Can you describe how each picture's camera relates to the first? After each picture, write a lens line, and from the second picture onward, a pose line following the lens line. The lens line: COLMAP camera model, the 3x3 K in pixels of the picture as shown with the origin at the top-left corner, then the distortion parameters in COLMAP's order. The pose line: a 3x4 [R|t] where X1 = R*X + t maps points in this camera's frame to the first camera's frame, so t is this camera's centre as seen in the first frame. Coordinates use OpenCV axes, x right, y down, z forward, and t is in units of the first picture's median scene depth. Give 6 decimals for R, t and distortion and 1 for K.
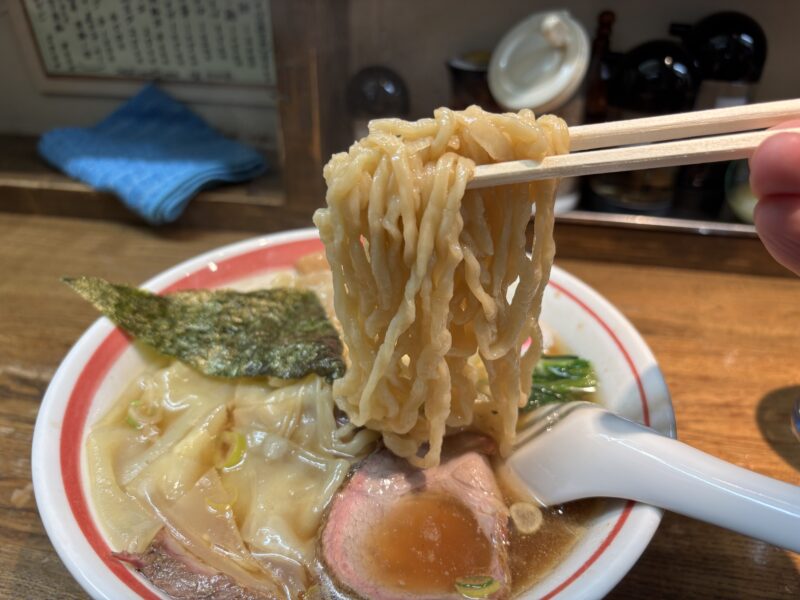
lens RADIAL K [[662.2, 0, 398.3], [0, 662.2, 282.9], [0, 0, 1]] dist [0.025644, -0.066231]
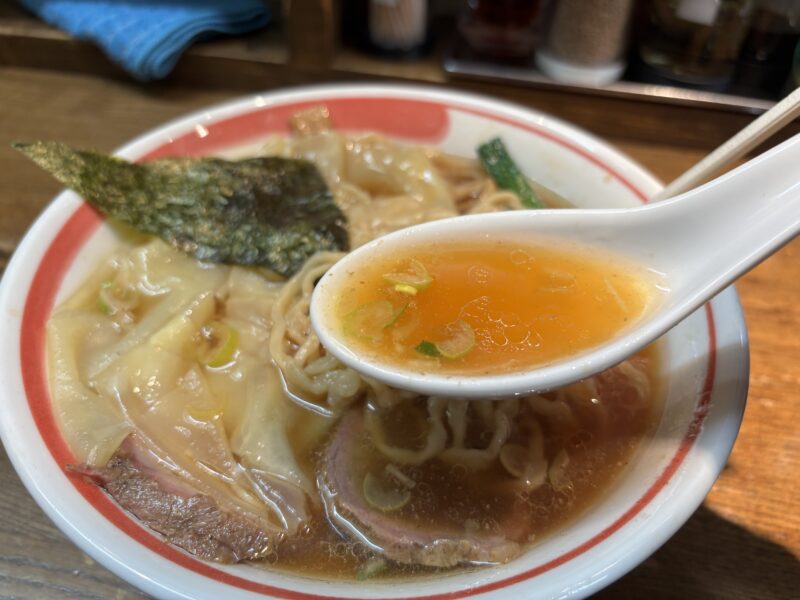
lens RADIAL K [[662.2, 0, 397.3], [0, 662.2, 293.4], [0, 0, 1]] dist [0.025644, -0.066231]
pose [[0.999091, 0.041843, -0.008150, -0.013426], [-0.039496, 0.980521, 0.192403, 0.010880], [0.016042, -0.191906, 0.981282, 0.148735]]
